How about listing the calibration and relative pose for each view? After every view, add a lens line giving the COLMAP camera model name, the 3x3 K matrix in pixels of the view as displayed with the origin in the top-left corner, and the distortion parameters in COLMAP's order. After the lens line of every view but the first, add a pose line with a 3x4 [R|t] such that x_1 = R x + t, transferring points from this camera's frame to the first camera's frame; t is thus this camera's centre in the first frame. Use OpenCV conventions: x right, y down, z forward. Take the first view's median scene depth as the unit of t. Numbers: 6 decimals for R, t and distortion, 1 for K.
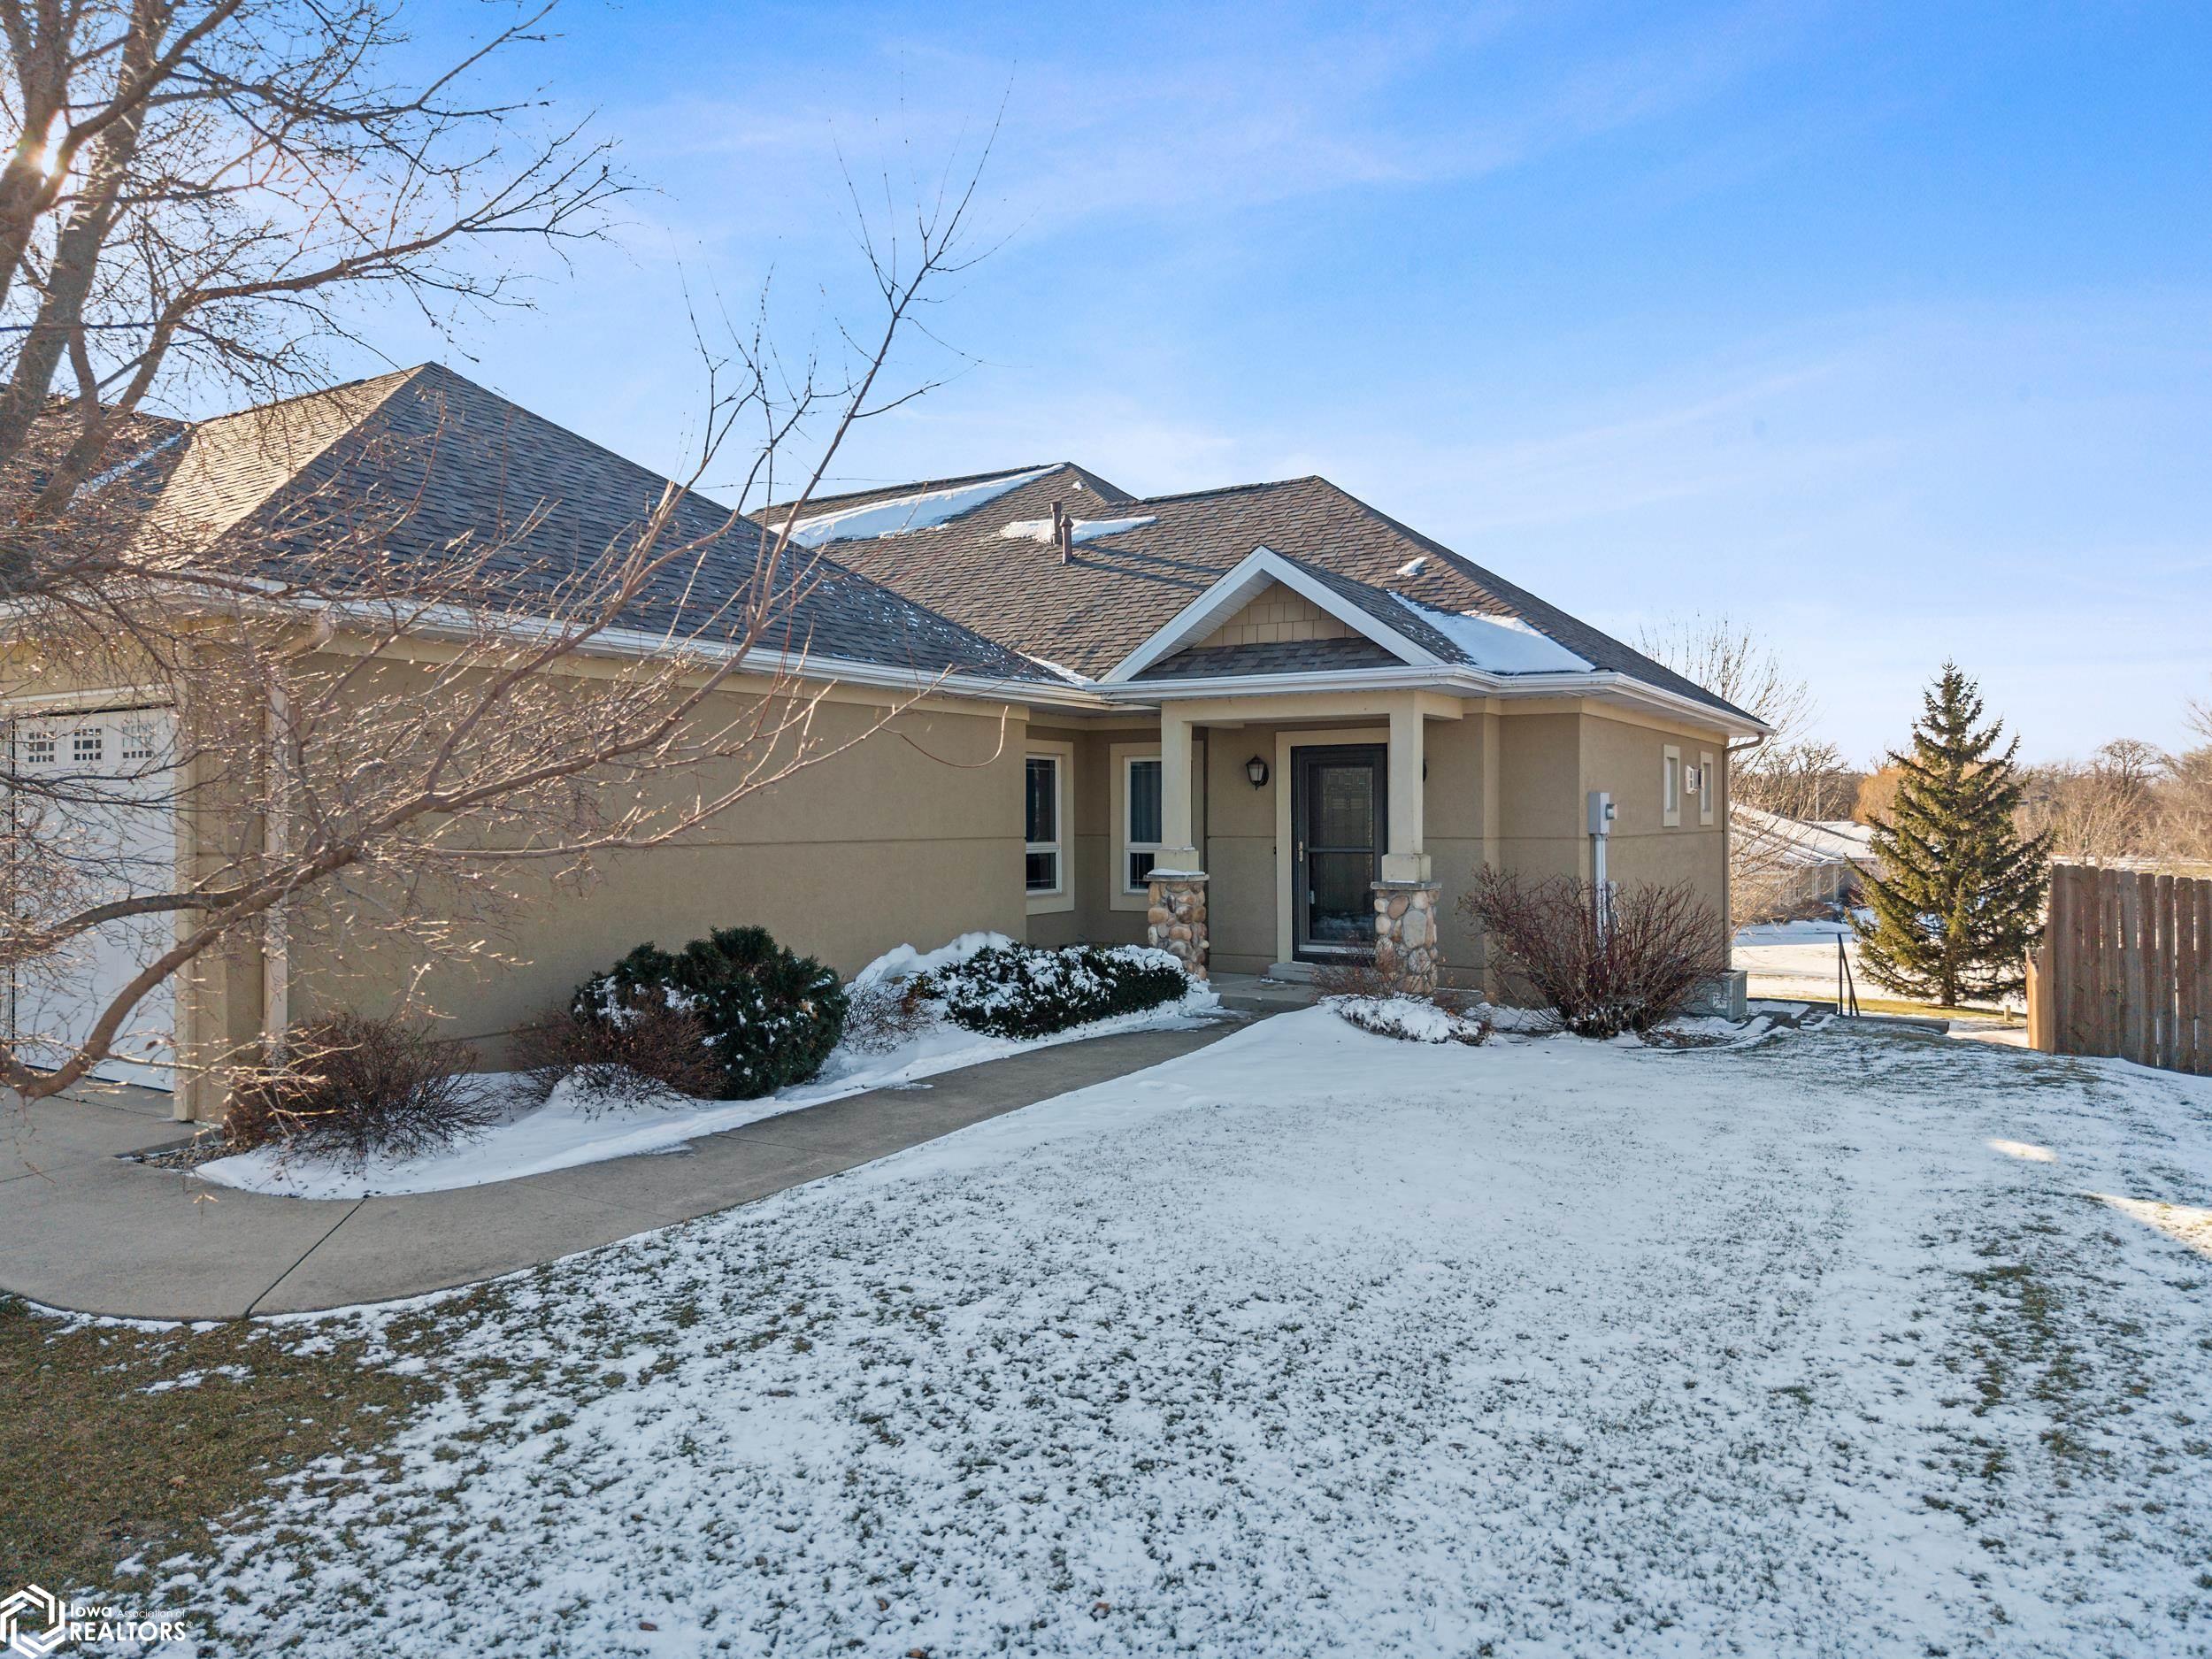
lens RADIAL K [[1469.0, 0, 1100.0], [0, 1469.0, 827.3], [0, 0, 1]] dist [-0.000995, -0.004877]
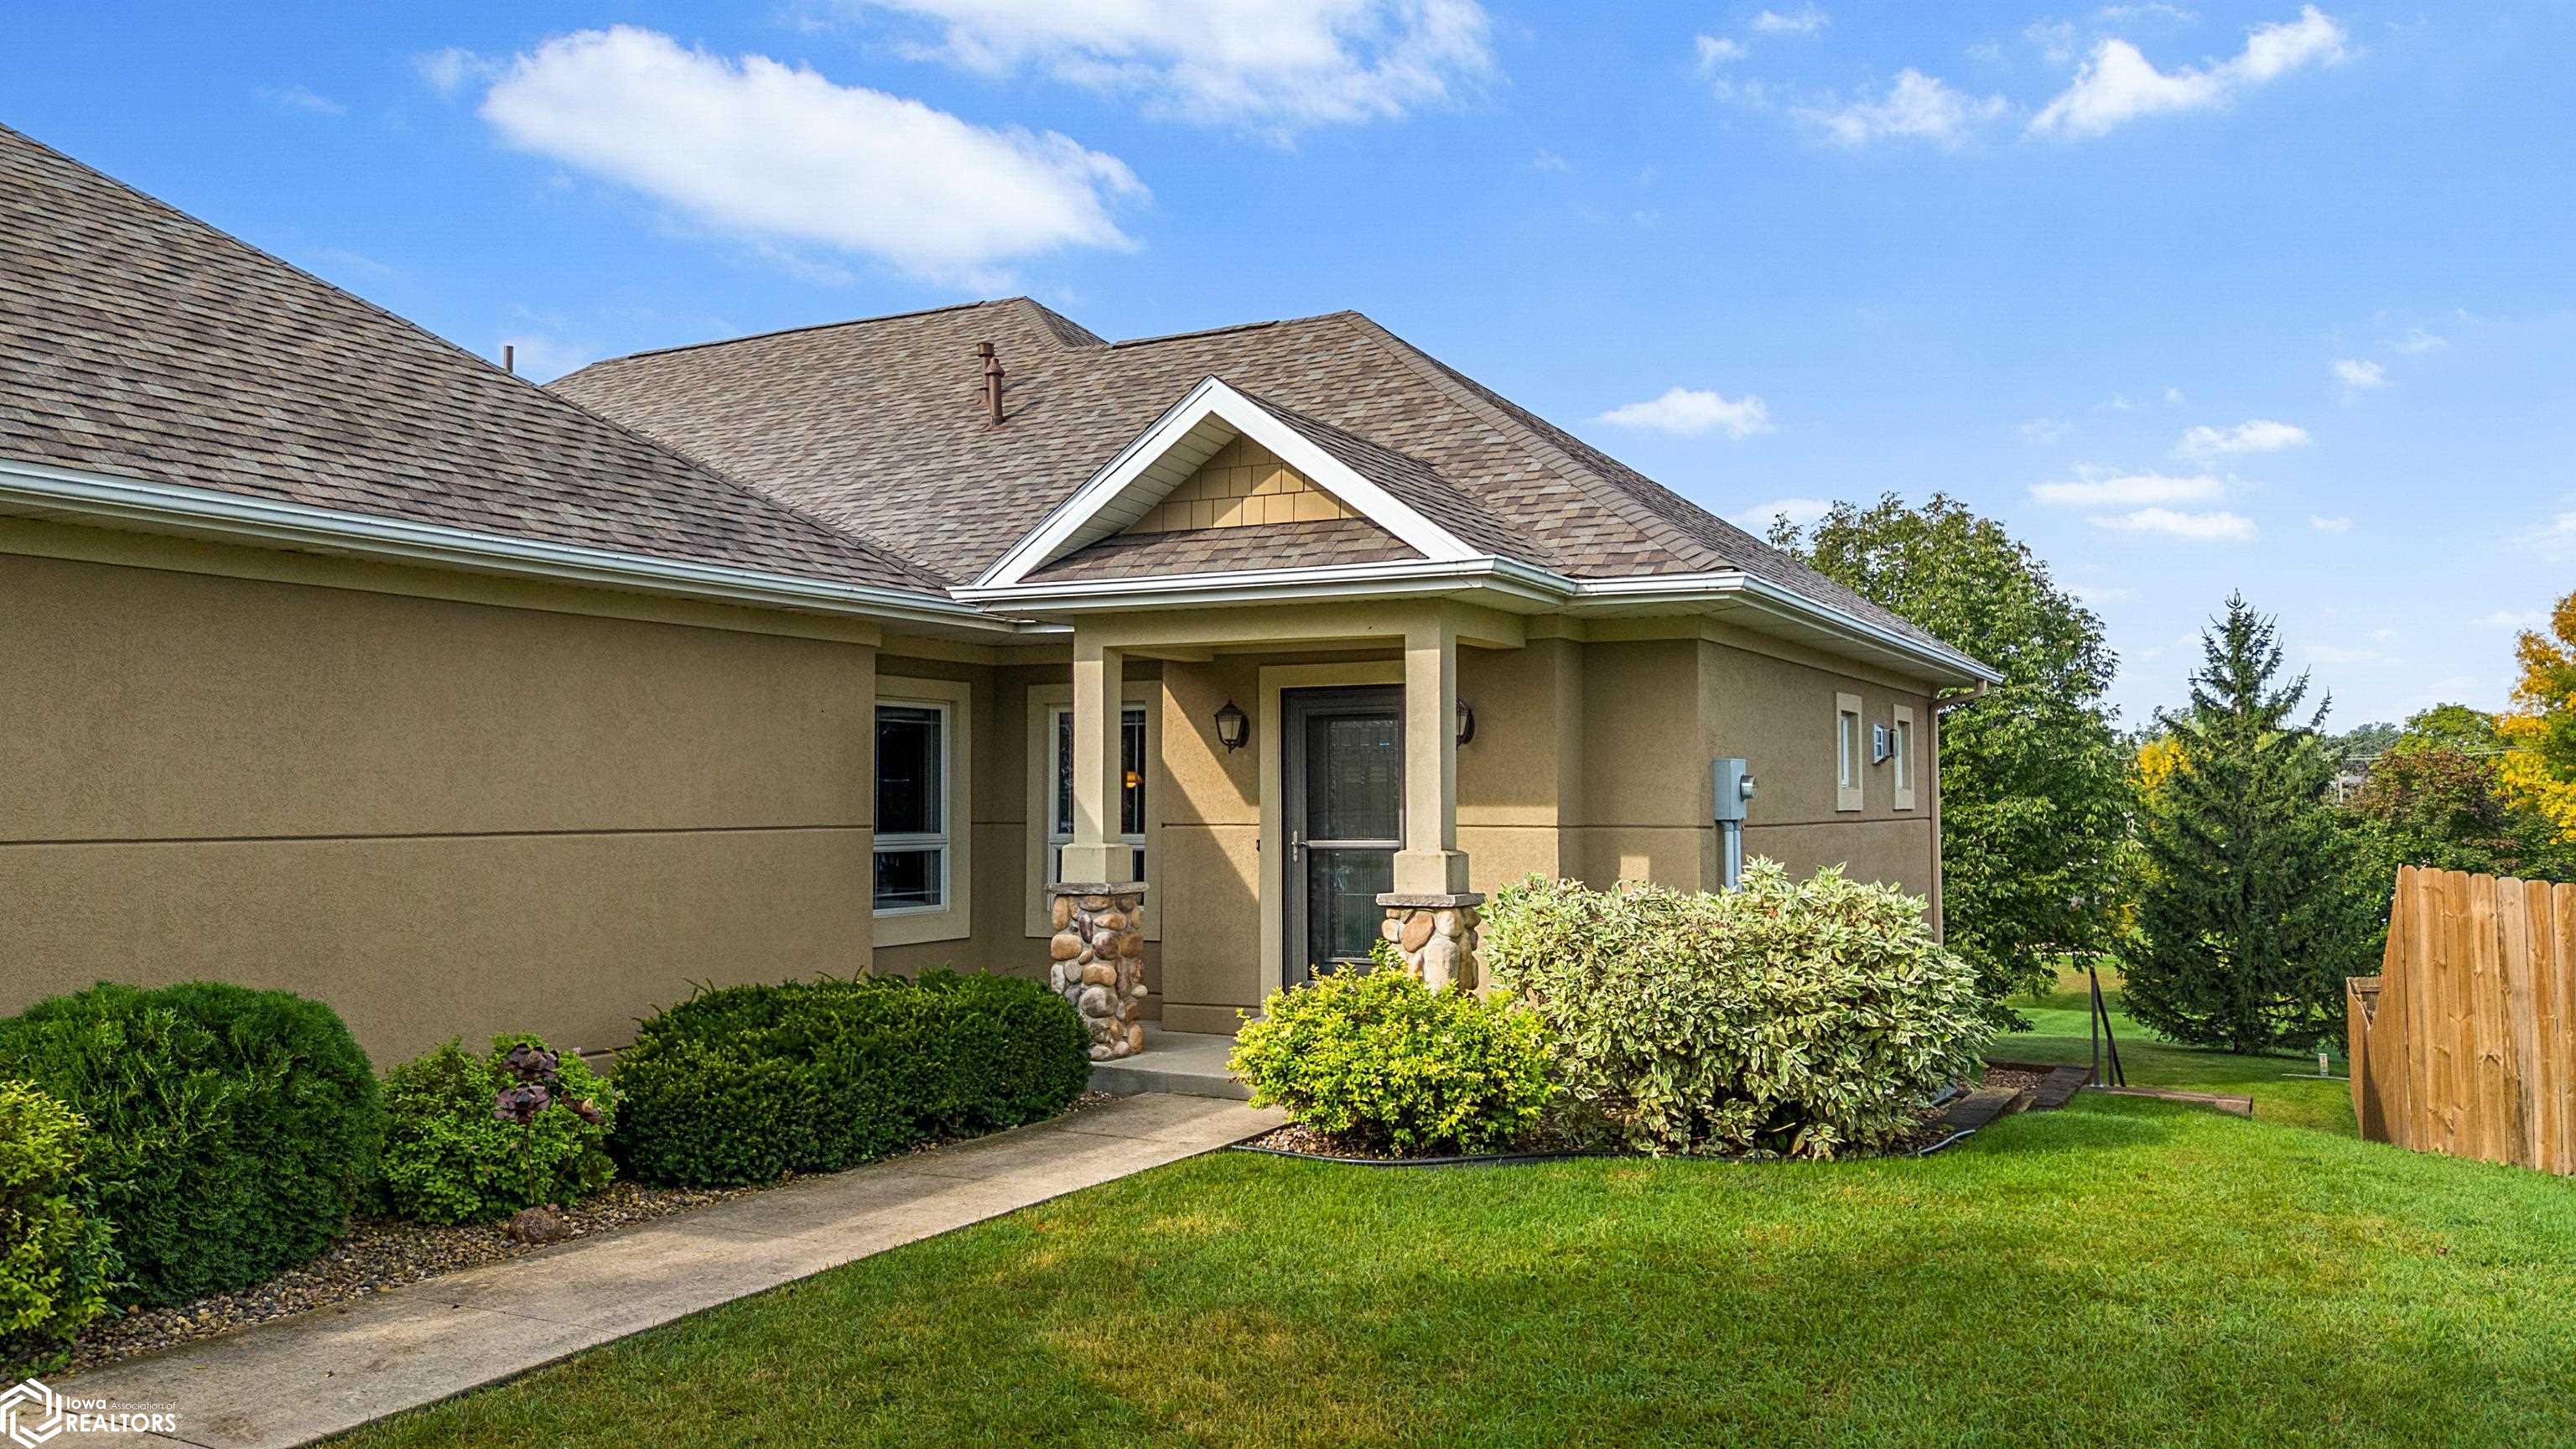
lens RADIAL K [[1898.4, 0, 1301.9], [0, 1898.4, 731.1], [0, 0, 1]] dist [0.062378, -0.001699]
pose [[0.997354, 0.003083, 0.072636, 0.078044], [0.000220, 0.998968, -0.045425, 0.003087], [-0.072701, 0.045320, 0.996324, 0.143115]]
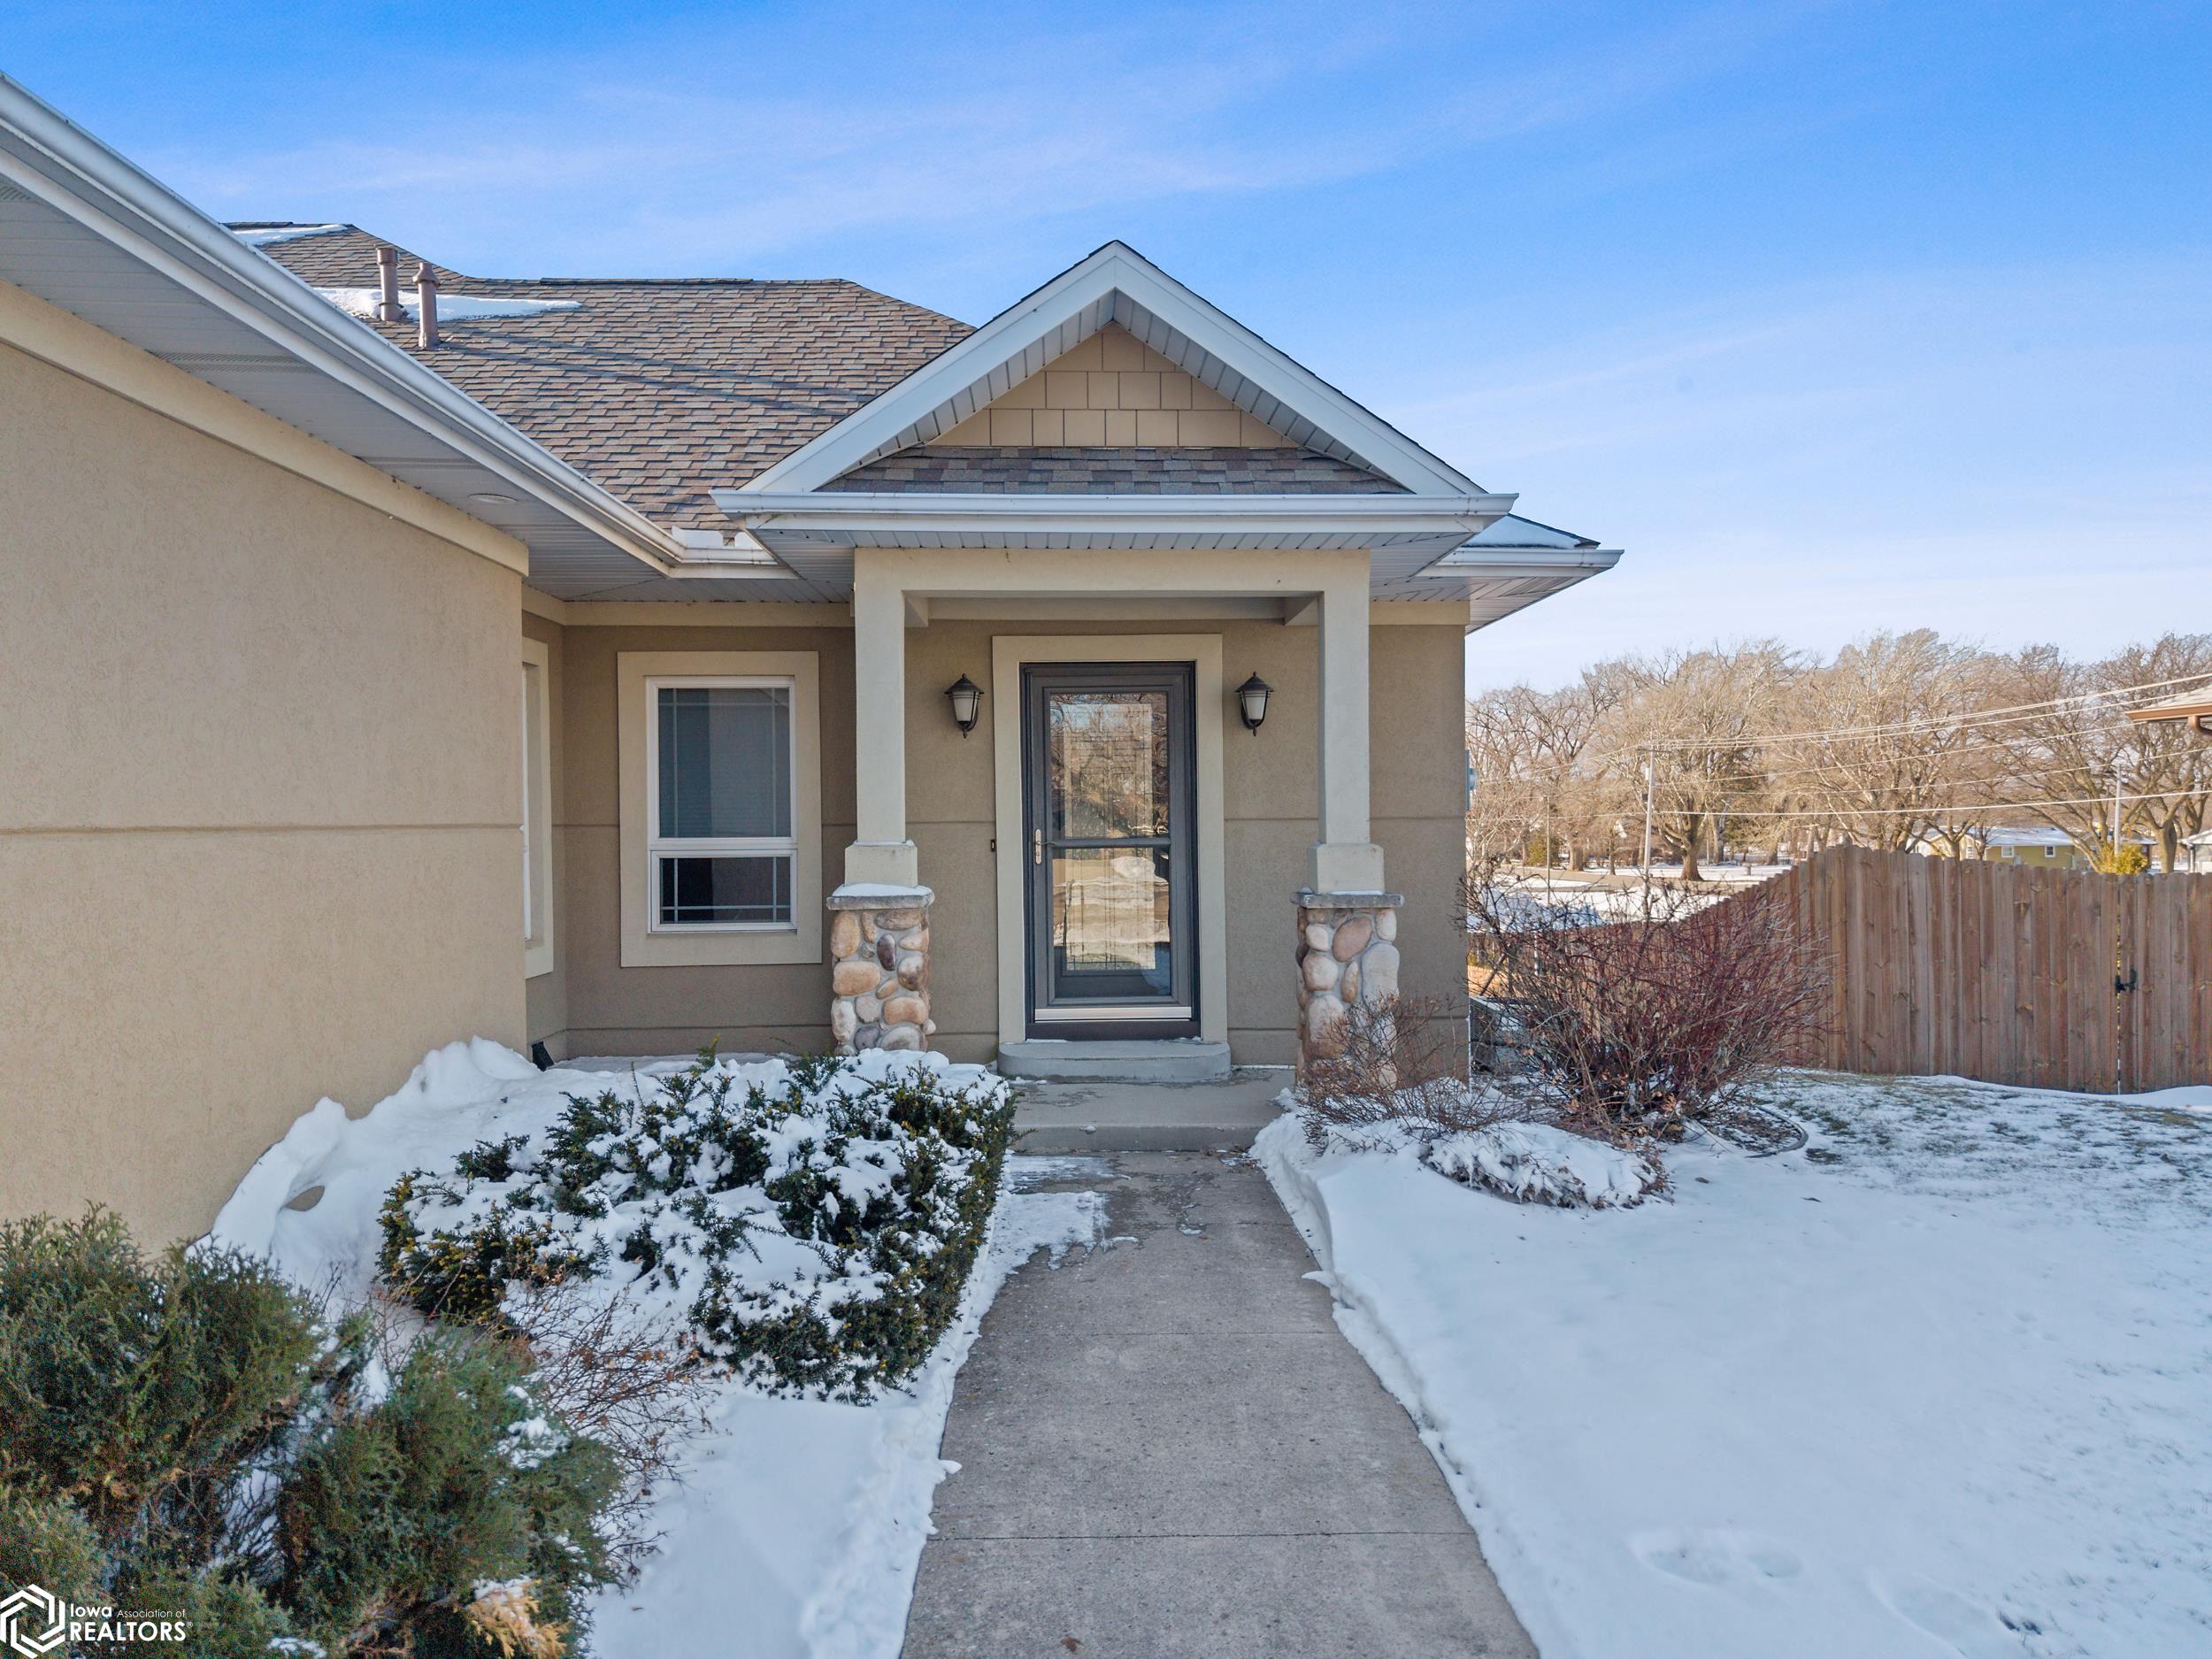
lens RADIAL K [[1469.0, 0, 1100.0], [0, 1469.0, 827.3], [0, 0, 1]] dist [-0.000995, -0.004877]
pose [[0.835252, -0.007396, 0.549818, -0.152375], [0.010740, 0.999938, -0.002864, 0.010584], [-0.549763, 0.008298, 0.835279, 0.500378]]
